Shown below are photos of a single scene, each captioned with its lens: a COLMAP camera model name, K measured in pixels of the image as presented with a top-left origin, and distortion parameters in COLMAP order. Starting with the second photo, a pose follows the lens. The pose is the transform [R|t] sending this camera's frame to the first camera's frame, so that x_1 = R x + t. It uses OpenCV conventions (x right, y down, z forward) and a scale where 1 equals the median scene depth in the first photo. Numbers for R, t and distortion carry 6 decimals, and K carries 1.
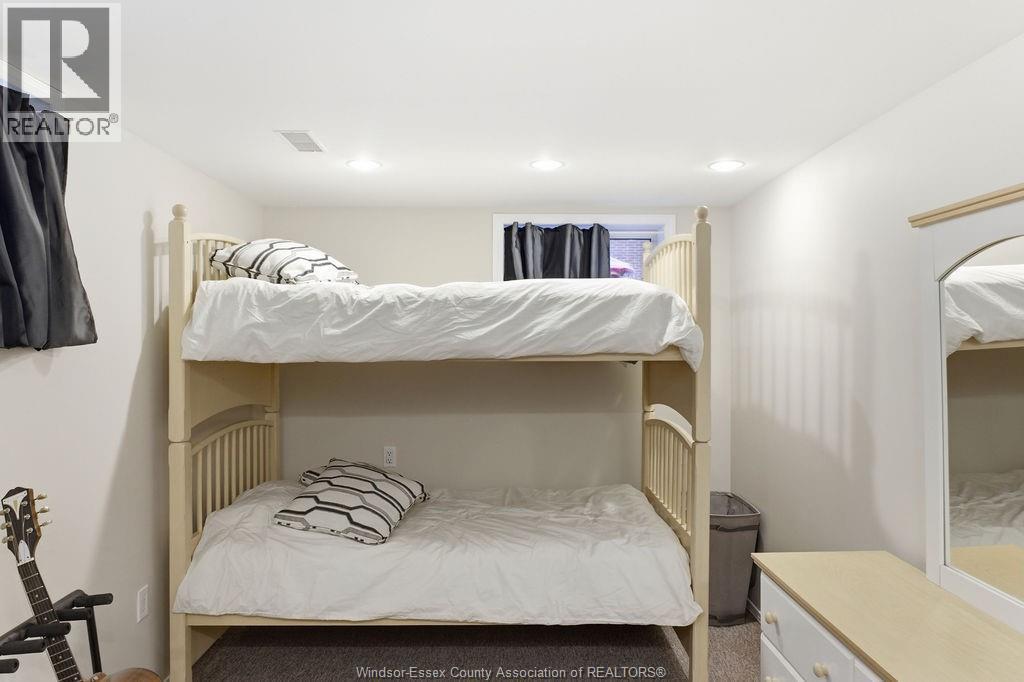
lens RADIAL K [[672.4, 0, 510.4], [0, 672.4, 338.8], [0, 0, 1]] dist [-0.054829, 0.078467]
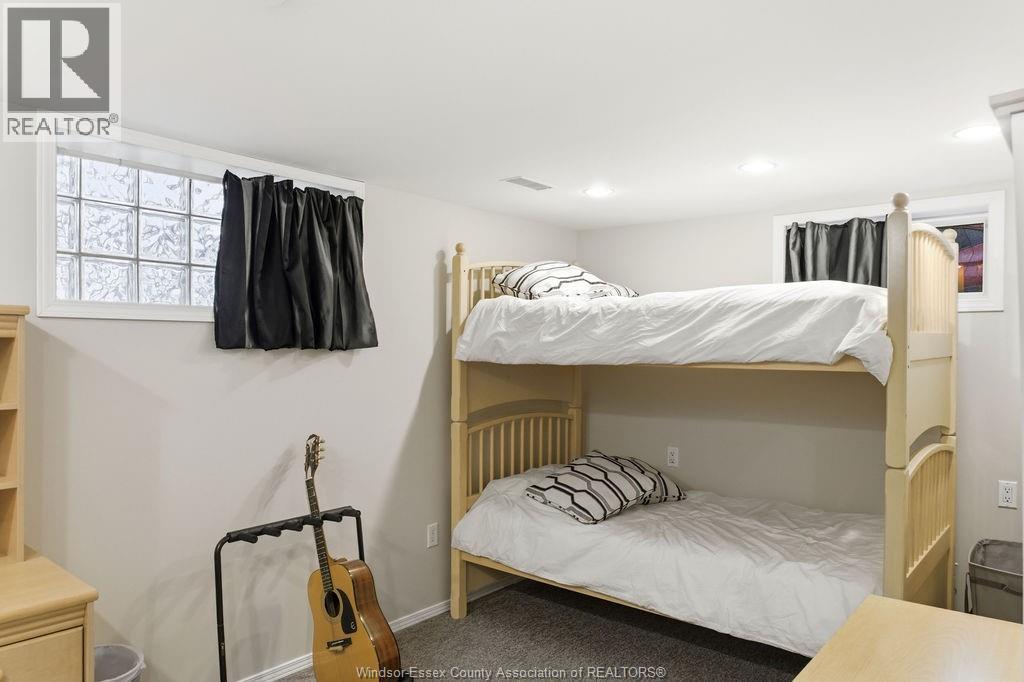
lens RADIAL K [[684.6, 0, 513.1], [0, 684.6, 350.5], [0, 0, 1]] dist [-0.016730, 0.004430]
pose [[0.770661, 0.011499, -0.637142, 0.454574], [-0.006188, 0.999925, 0.010561, -0.002250], [0.637216, -0.004197, 0.770674, 0.015259]]
